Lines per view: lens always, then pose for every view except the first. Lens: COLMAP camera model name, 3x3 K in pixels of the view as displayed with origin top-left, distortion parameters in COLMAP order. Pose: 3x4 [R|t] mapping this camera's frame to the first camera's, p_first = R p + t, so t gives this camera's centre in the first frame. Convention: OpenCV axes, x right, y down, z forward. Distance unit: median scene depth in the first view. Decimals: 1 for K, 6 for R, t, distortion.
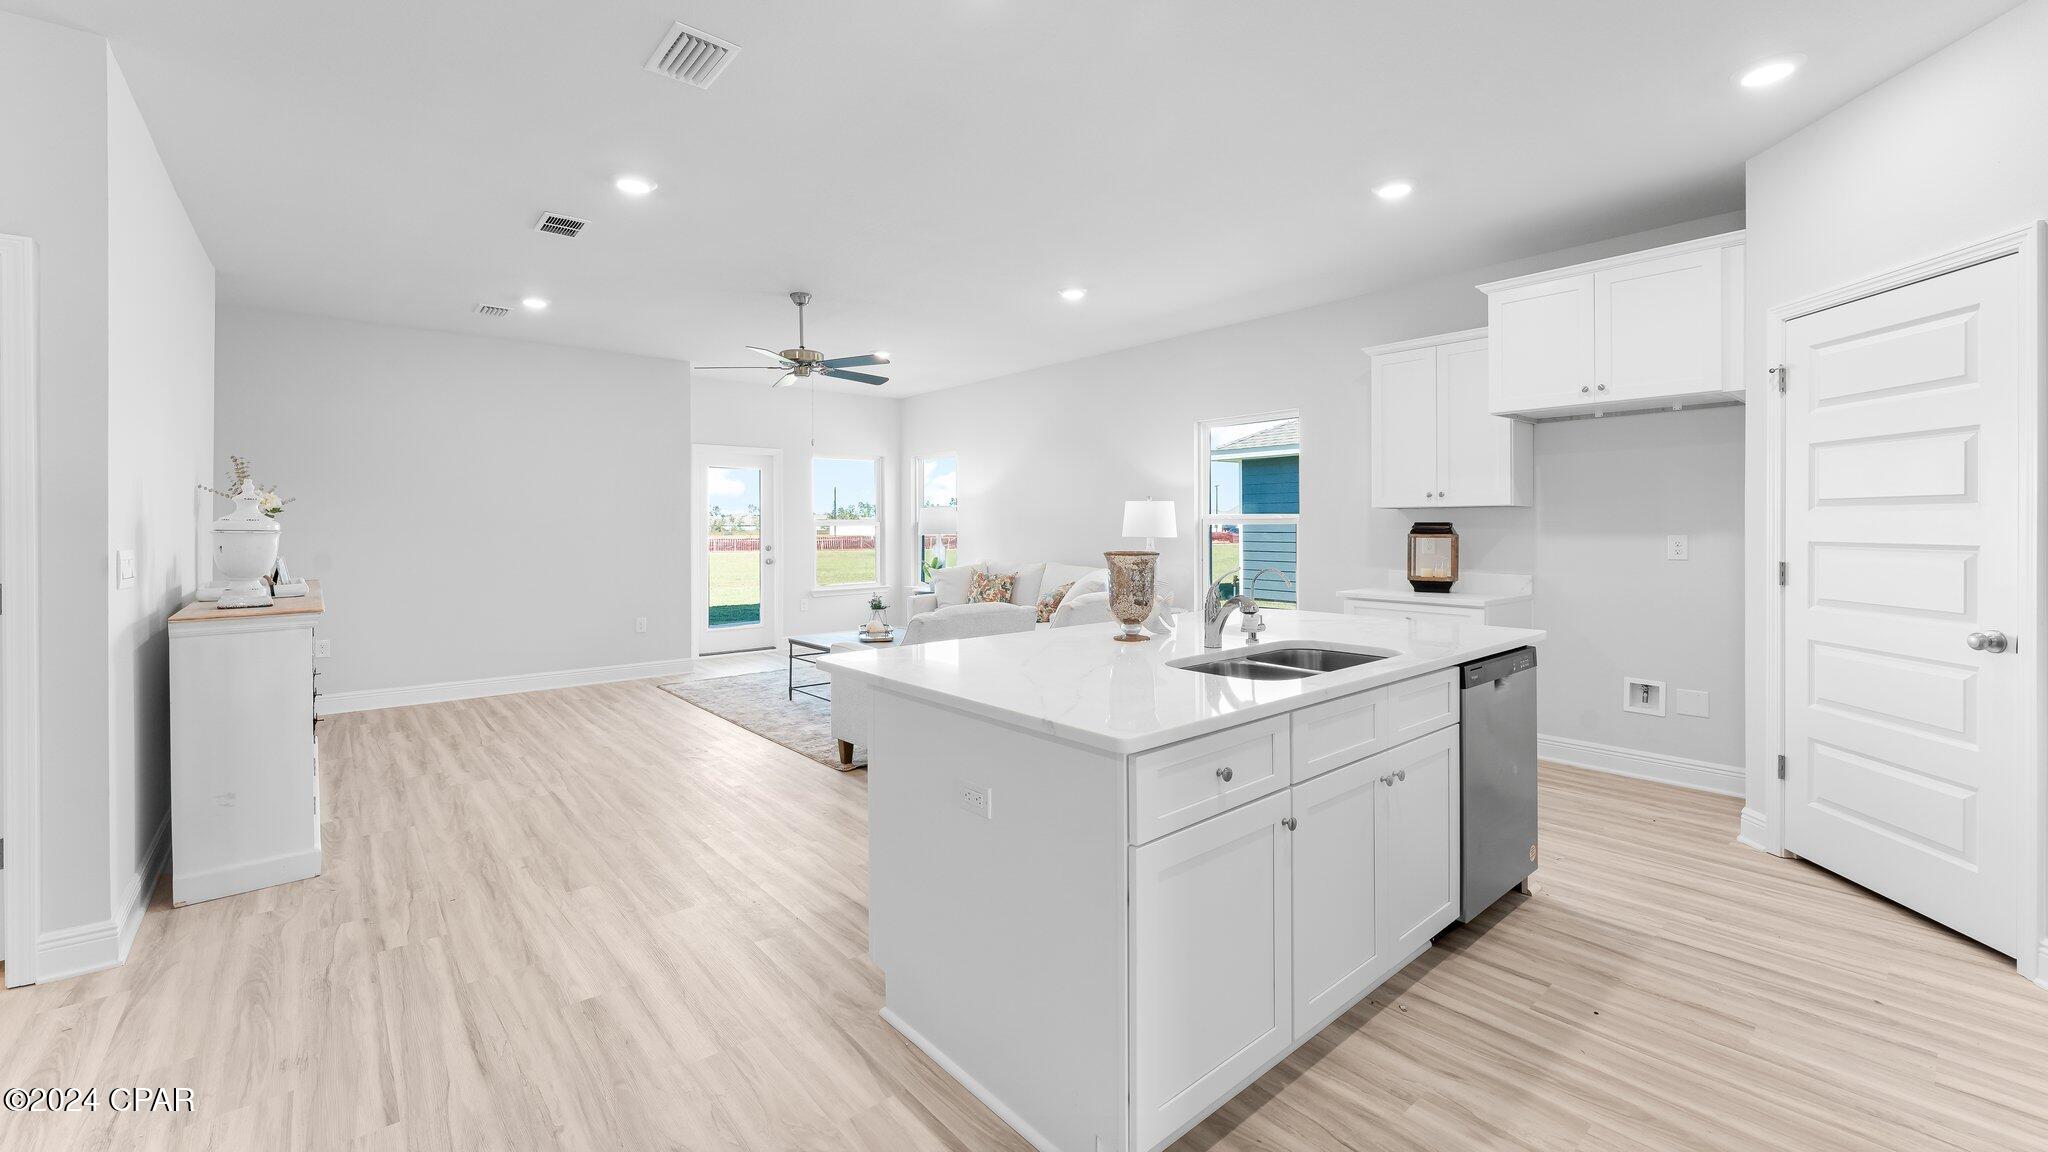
lens RADIAL K [[825.3, 0, 1024.1], [0, 825.3, 528.2], [0, 0, 1]] dist [0.000317, -0.000021]
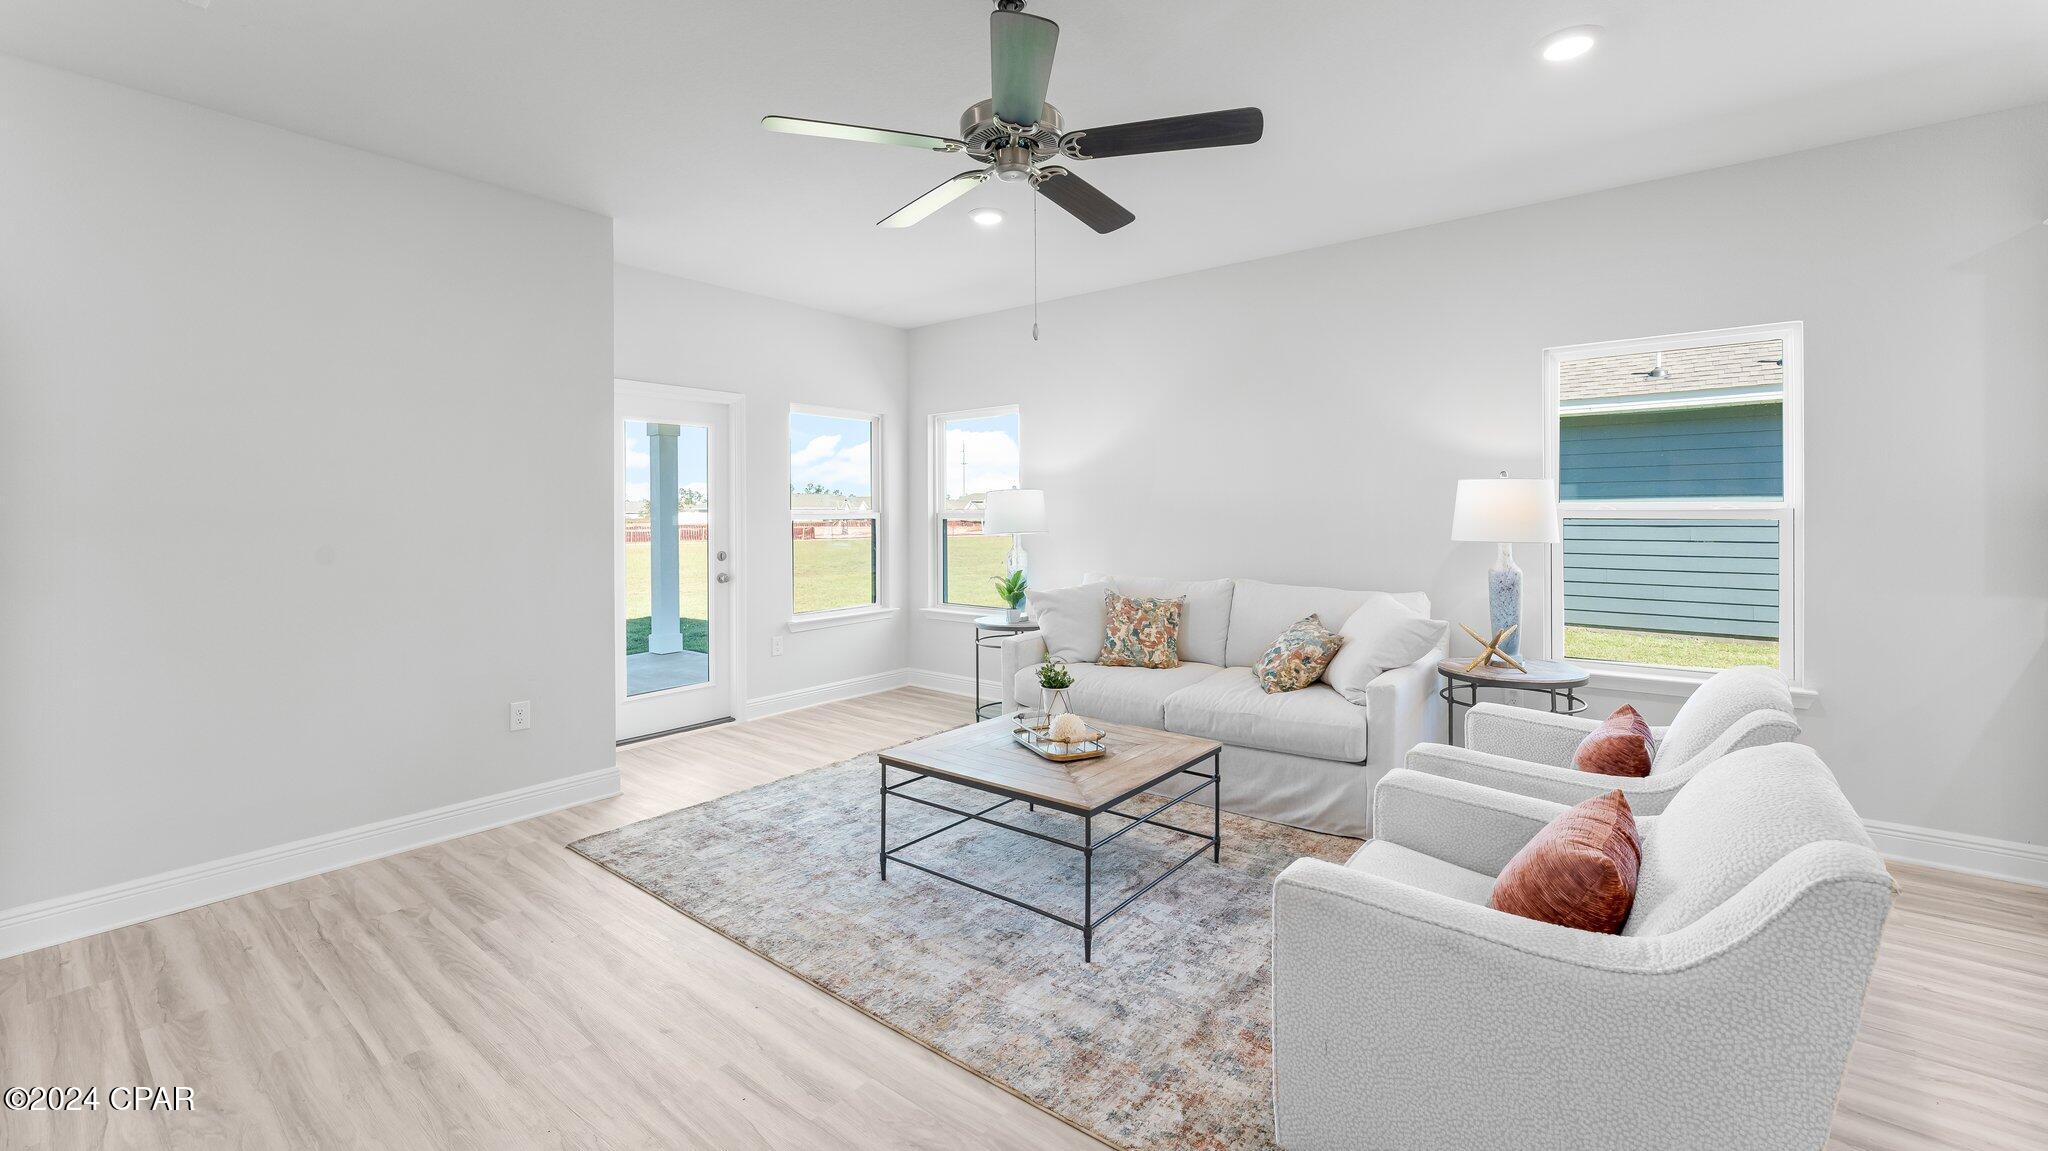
lens RADIAL K [[840.8, 0, 1027.3], [0, 840.8, 512.2], [0, 0, 1]] dist [-0.001018, 0.000063]
pose [[0.981439, -0.002187, 0.191762, -0.264375], [0.002614, 0.999995, -0.001978, -0.008411], [-0.191756, 0.002442, 0.981440, 0.441259]]
